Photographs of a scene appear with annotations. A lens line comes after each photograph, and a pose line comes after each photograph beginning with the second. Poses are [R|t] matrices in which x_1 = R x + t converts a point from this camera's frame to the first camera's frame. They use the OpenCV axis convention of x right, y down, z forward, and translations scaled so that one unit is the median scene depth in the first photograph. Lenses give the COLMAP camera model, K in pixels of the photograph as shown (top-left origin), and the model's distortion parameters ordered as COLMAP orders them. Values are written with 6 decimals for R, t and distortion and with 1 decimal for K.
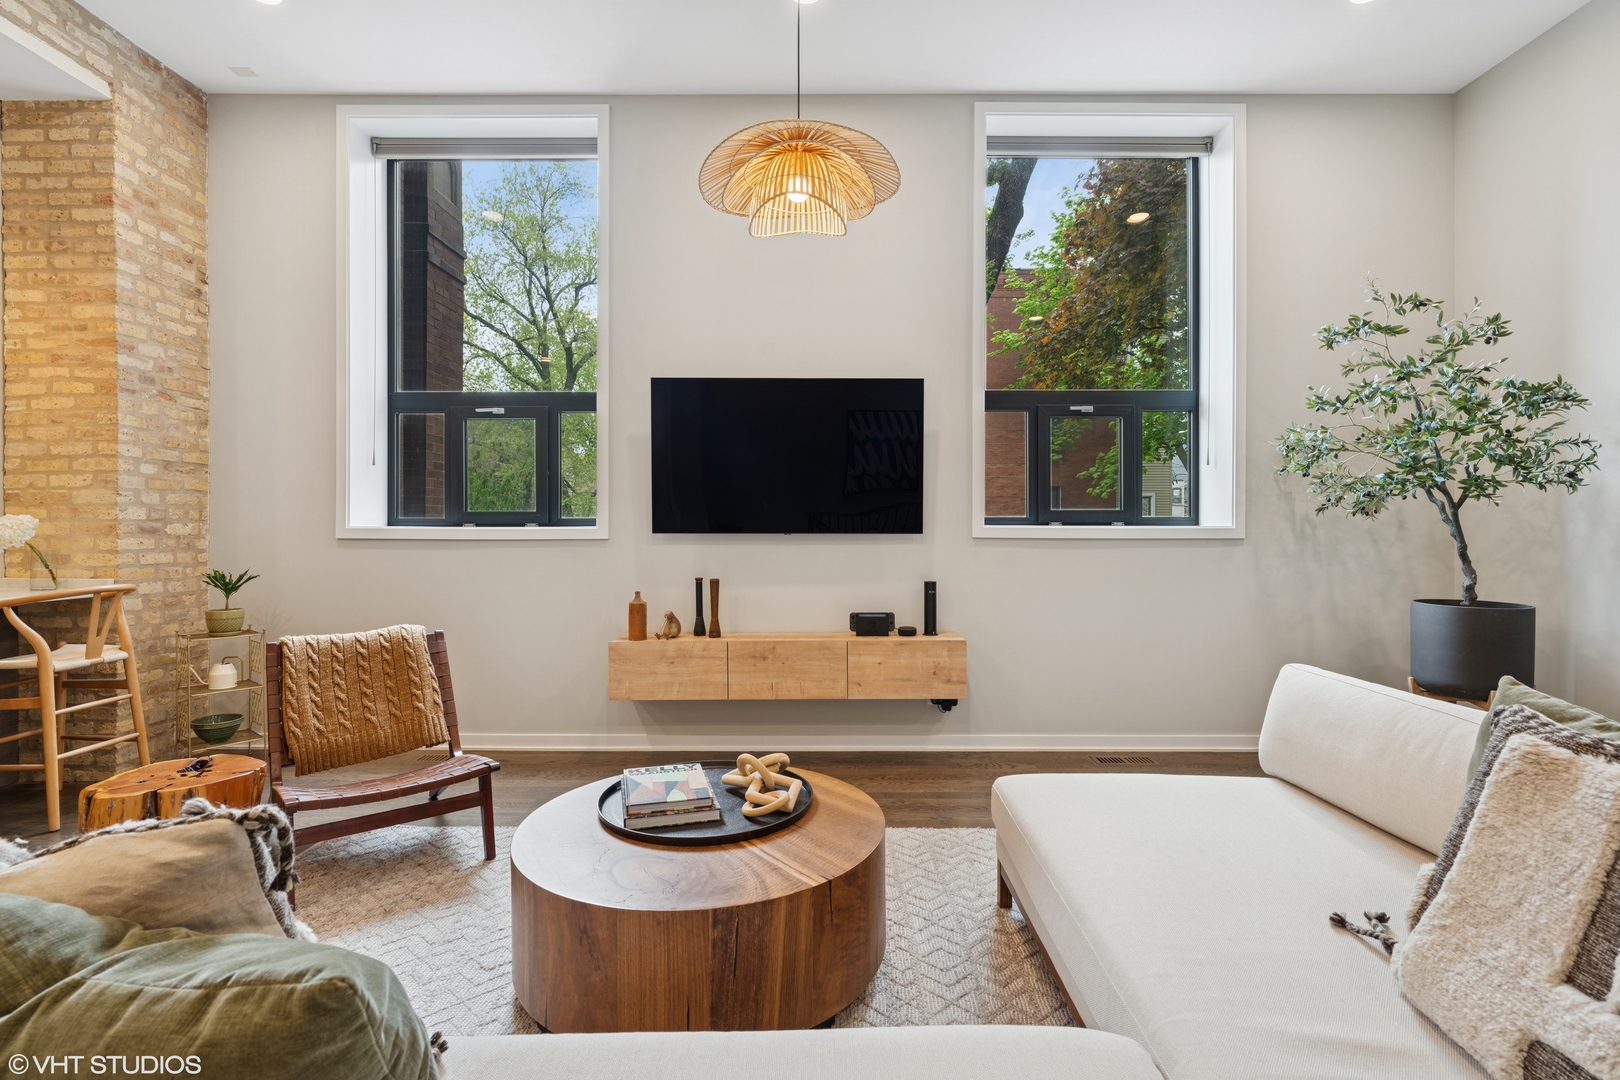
lens RADIAL K [[740.9, 0, 791.3], [0, 740.9, 527.4], [0, 0, 1]] dist [-0.006402, 0.001883]
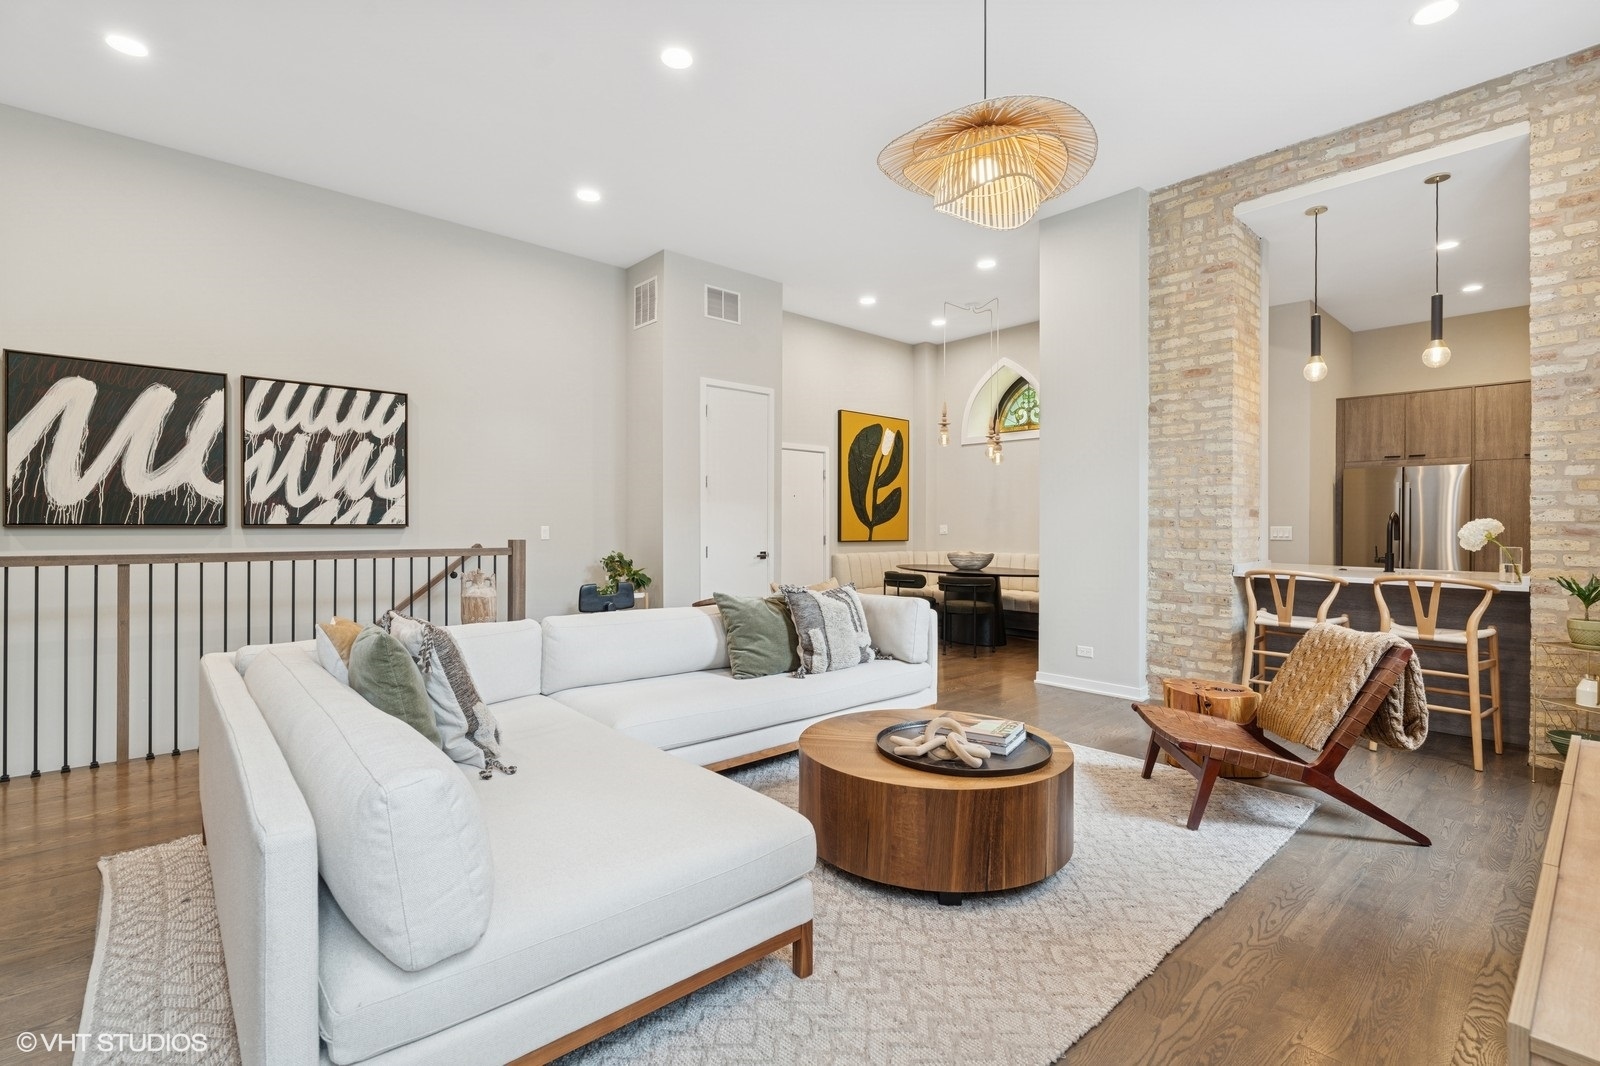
lens RADIAL K [[731.7, 0, 798.7], [0, 731.7, 527.0], [0, 0, 1]] dist [-0.006402, 0.001883]
pose [[-0.735849, -0.000346, -0.677146, 0.554065], [-0.001321, 0.999999, 0.000925, -0.002929], [0.677144, 0.001575, -0.735848, 1.003307]]
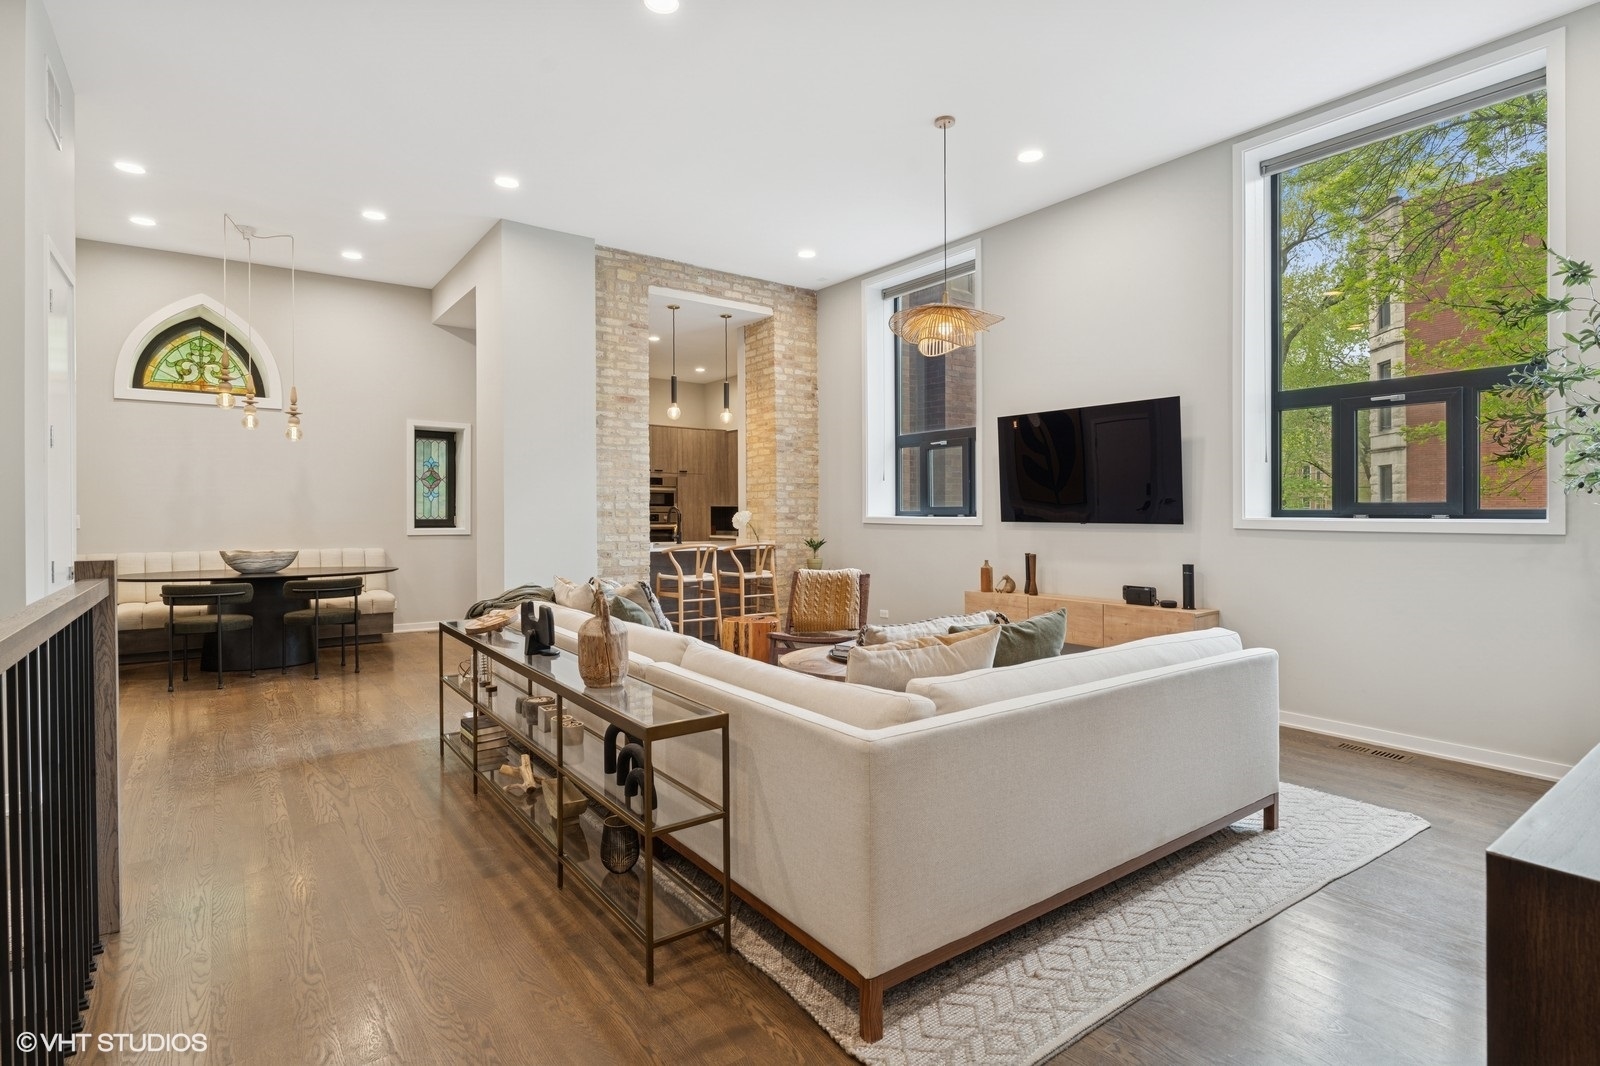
lens RADIAL K [[772.8, 0, 801.9], [0, 772.8, 510.7], [0, 0, 1]] dist [0.005095, 0.001666]
pose [[0.601693, -0.001402, -0.798726, 0.857045], [0.002466, 0.999997, 0.000103, -0.016320], [0.798723, -0.002032, 0.601695, -0.262842]]
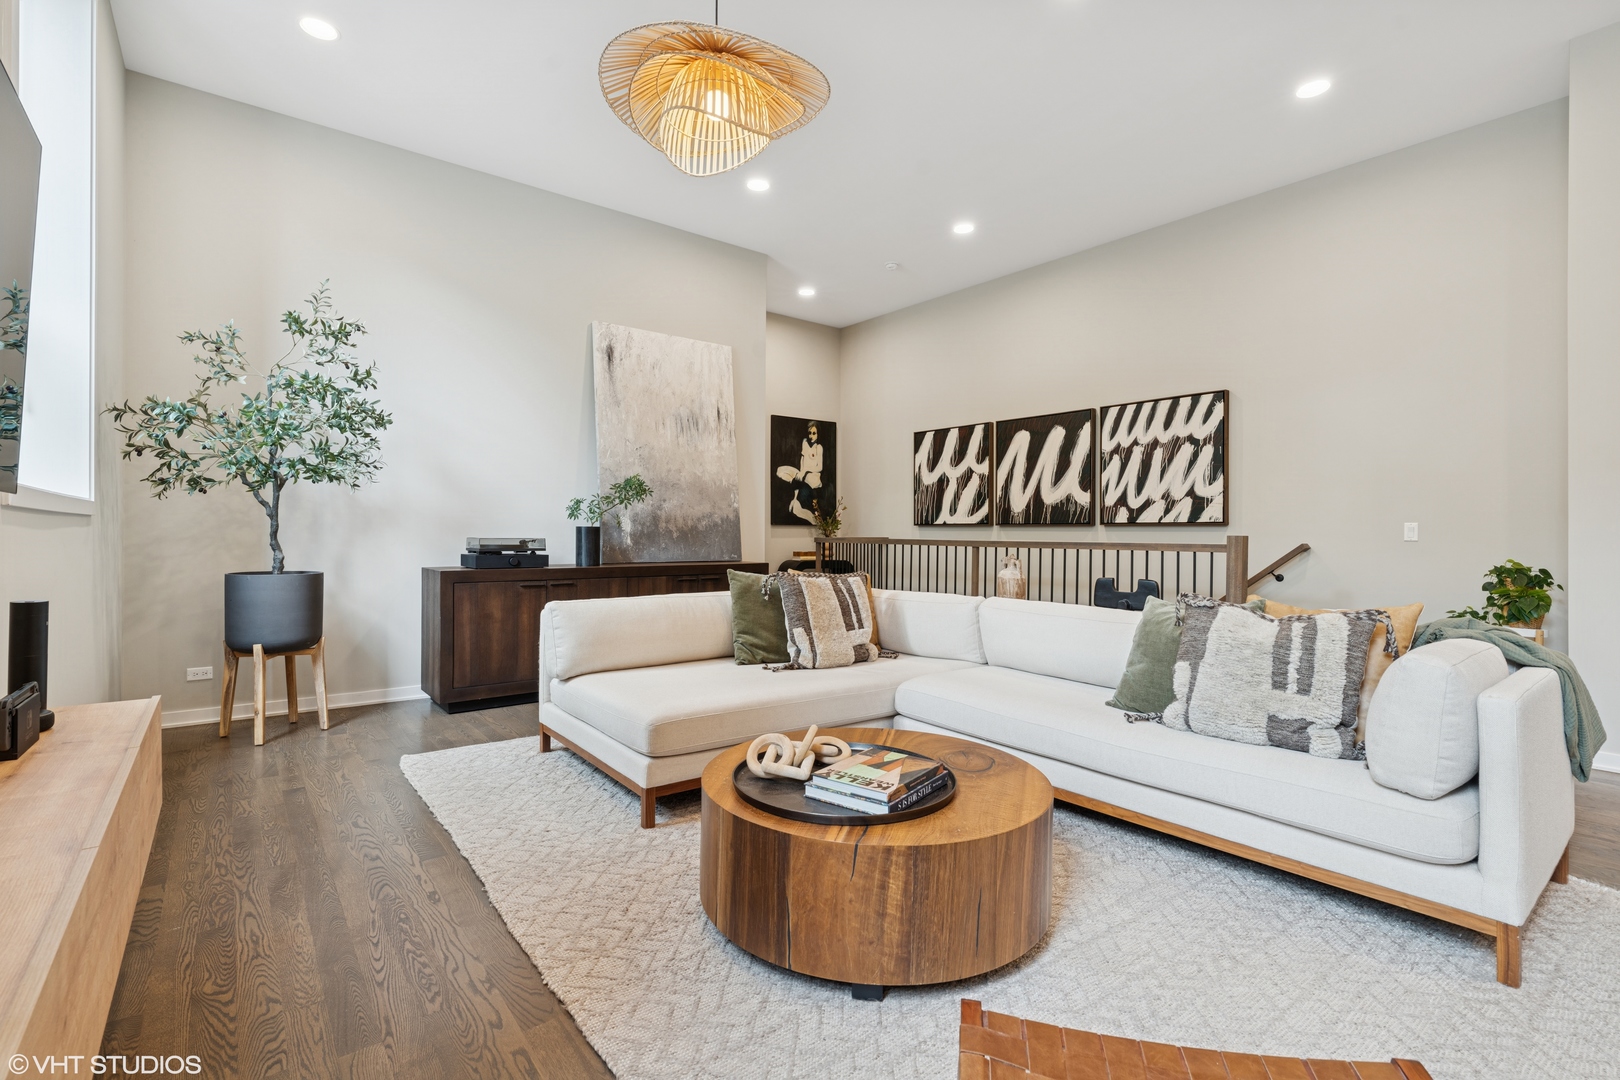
lens RADIAL K [[740.9, 0, 812.0], [0, 740.9, 534.6], [0, 0, 1]] dist [-0.006402, 0.001883]
pose [[-0.627112, -0.007067, 0.778897, -0.479455], [-0.011579, 0.999933, -0.000251, 0.029303], [-0.778843, -0.009176, -0.627151, 0.955743]]
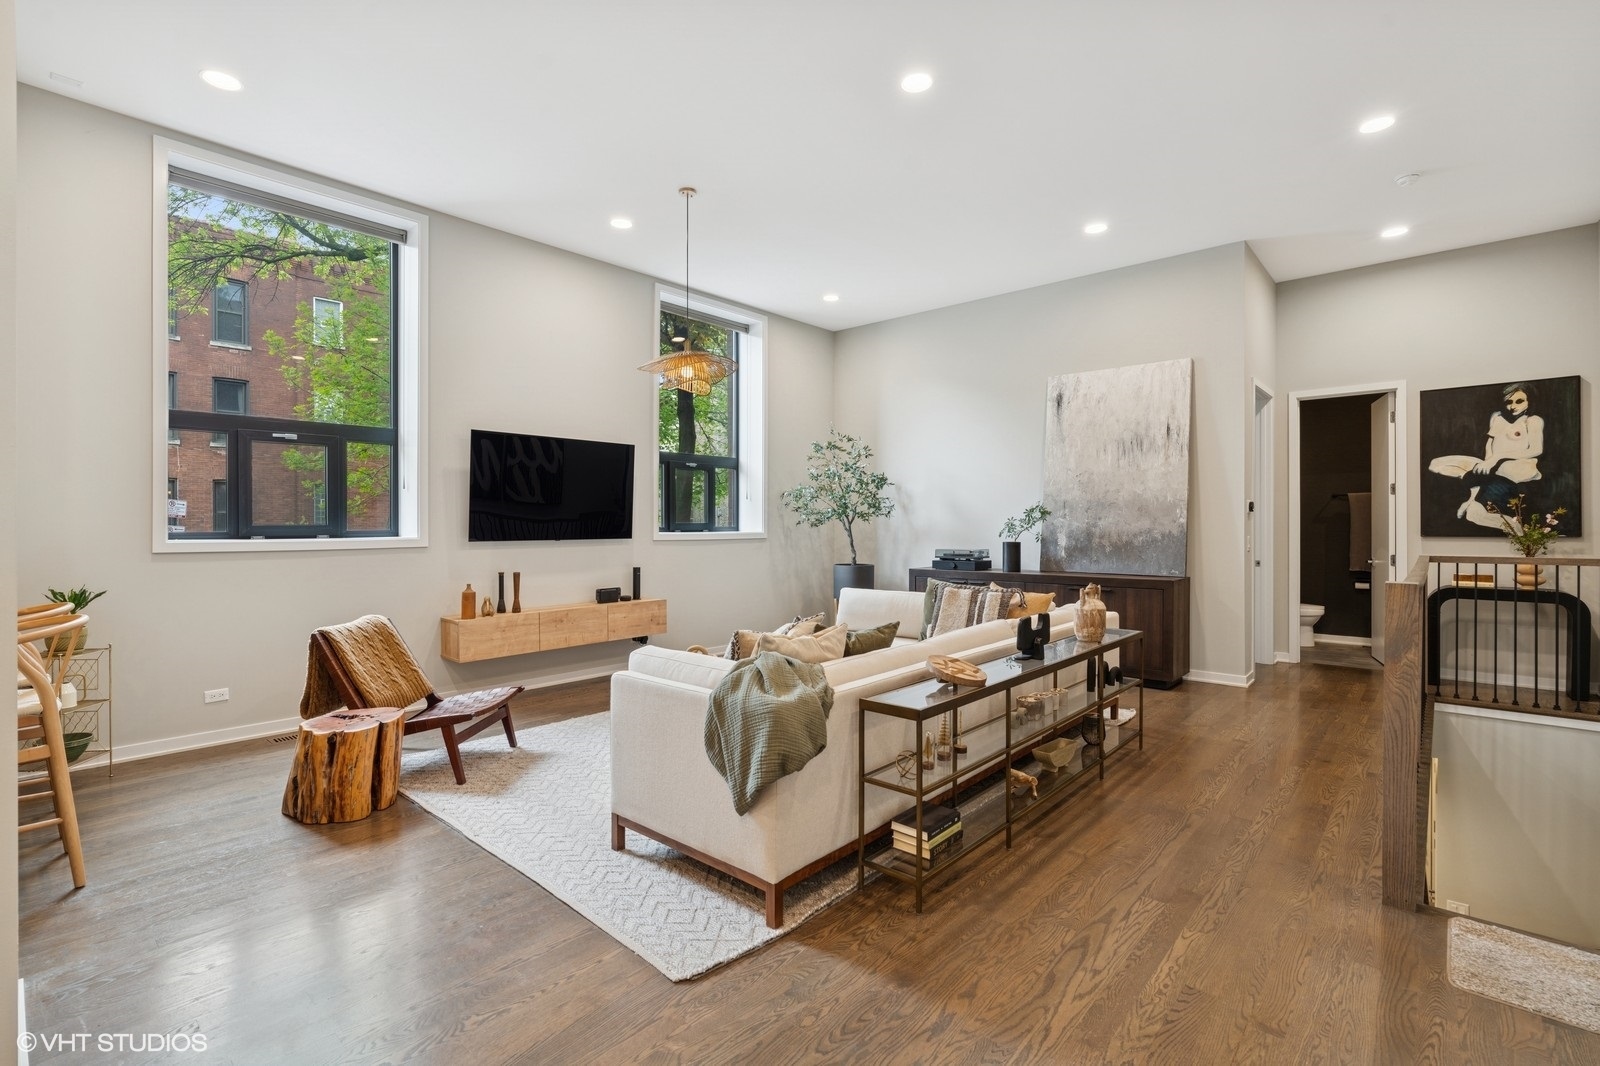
lens RADIAL K [[731.7, 0, 788.7], [0, 731.7, 525.5], [0, 0, 1]] dist [-0.006402, 0.001883]
pose [[0.668488, -0.004115, 0.743712, -0.848339], [-0.000662, 0.999981, 0.006129, -0.032468], [-0.743723, -0.004589, 0.668472, -0.366816]]
